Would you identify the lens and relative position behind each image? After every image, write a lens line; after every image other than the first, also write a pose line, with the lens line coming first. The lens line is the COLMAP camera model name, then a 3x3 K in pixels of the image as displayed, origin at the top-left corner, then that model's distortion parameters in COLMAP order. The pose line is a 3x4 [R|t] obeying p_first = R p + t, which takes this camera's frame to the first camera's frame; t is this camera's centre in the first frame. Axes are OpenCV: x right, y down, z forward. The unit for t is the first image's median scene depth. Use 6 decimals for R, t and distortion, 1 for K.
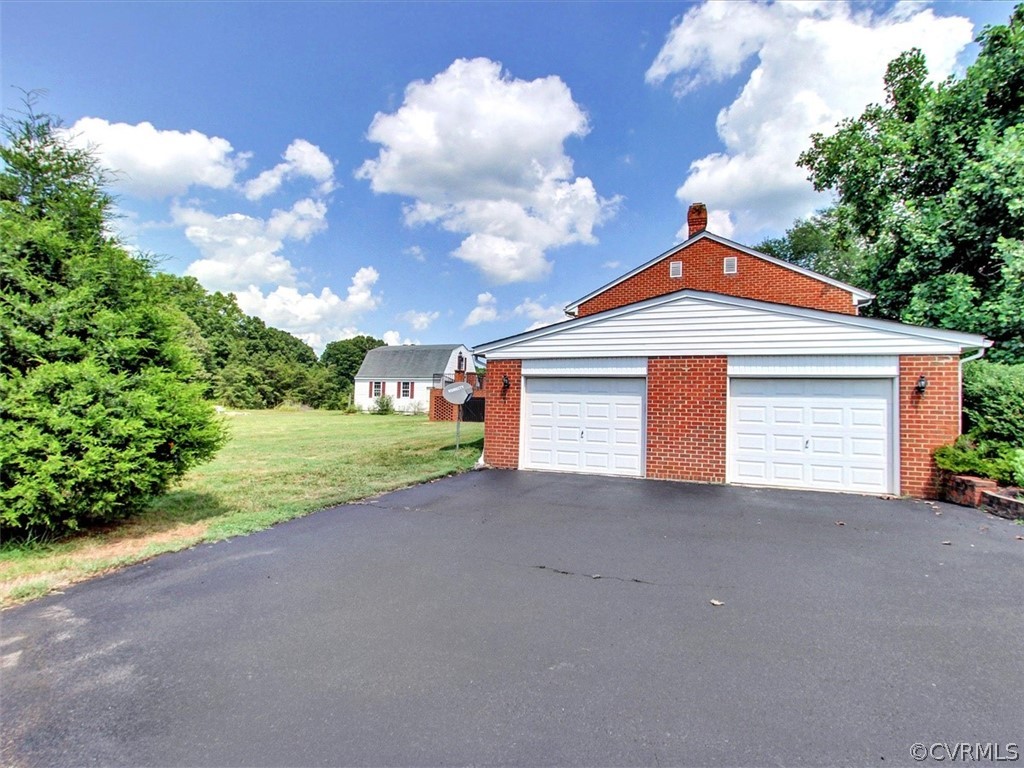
lens RADIAL K [[534.8, 0, 512.0], [0, 534.8, 384.0], [0, 0, 1]] dist [0.007065, -0.002052]
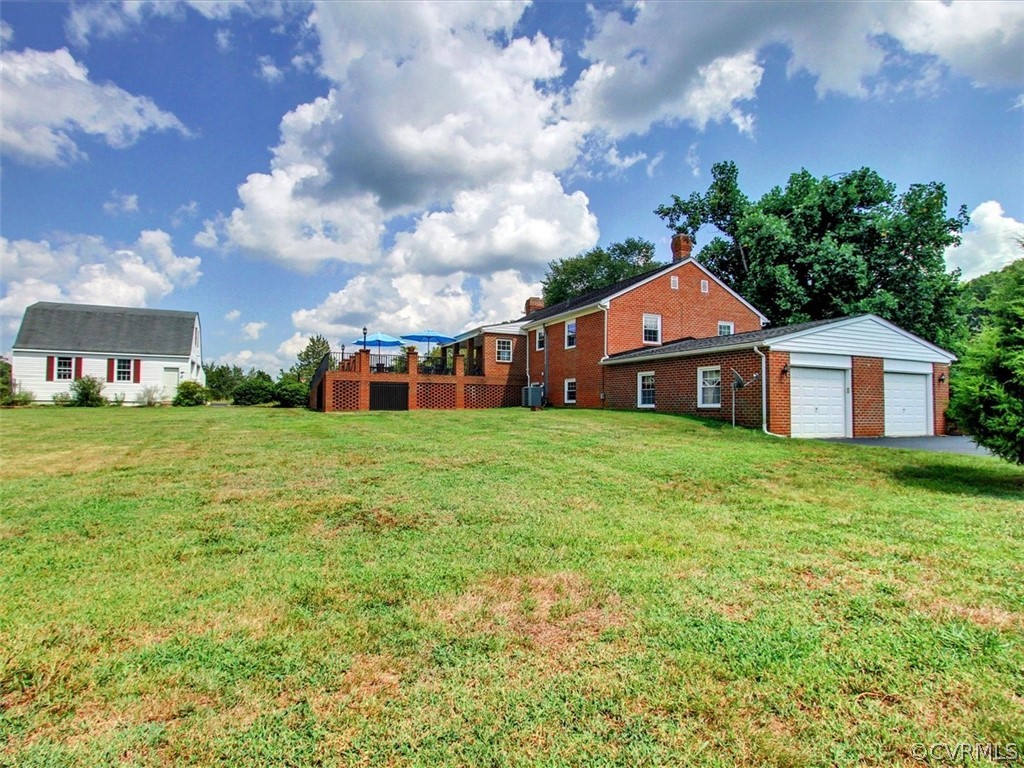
lens RADIAL K [[524.8, 0, 512.0], [0, 524.8, 384.0], [0, 0, 1]] dist [-0.020461, -0.000274]
pose [[0.691190, 0.004487, 0.722659, -0.338323], [-0.023288, 0.999600, 0.016068, 0.006217], [-0.722297, -0.027935, 0.691018, 0.163422]]
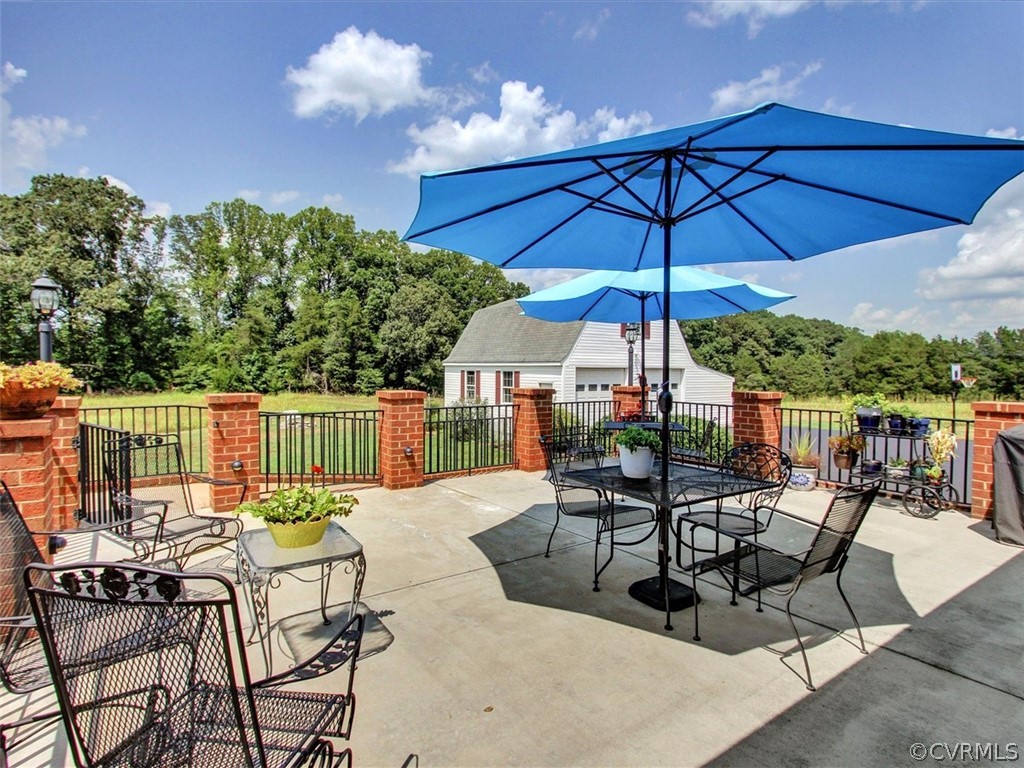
lens RADIAL K [[534.8, 0, 512.0], [0, 534.8, 384.0], [0, 0, 1]] dist [0.007065, -0.002052]
pose [[0.837807, -0.009302, -0.545887, 0.061650], [0.050796, 0.996846, 0.060973, -0.020955], [0.543598, -0.078812, 0.835637, 0.608354]]
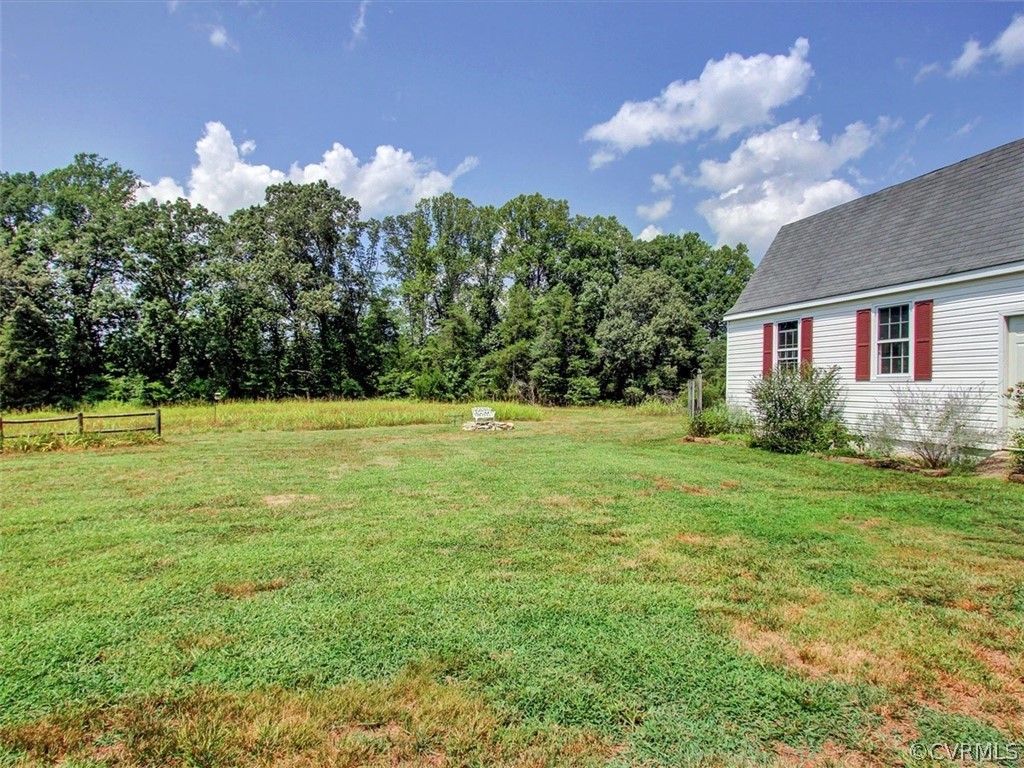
lens RADIAL K [[604.5, 0, 512.0], [0, 604.5, 384.0], [0, 0, 1]] dist [-0.015060, 0.000758]
pose [[0.582137, -0.025661, -0.812686, -0.090656], [0.050291, 0.998725, 0.004488, 0.019258], [0.811534, -0.043483, 0.582685, 0.730467]]
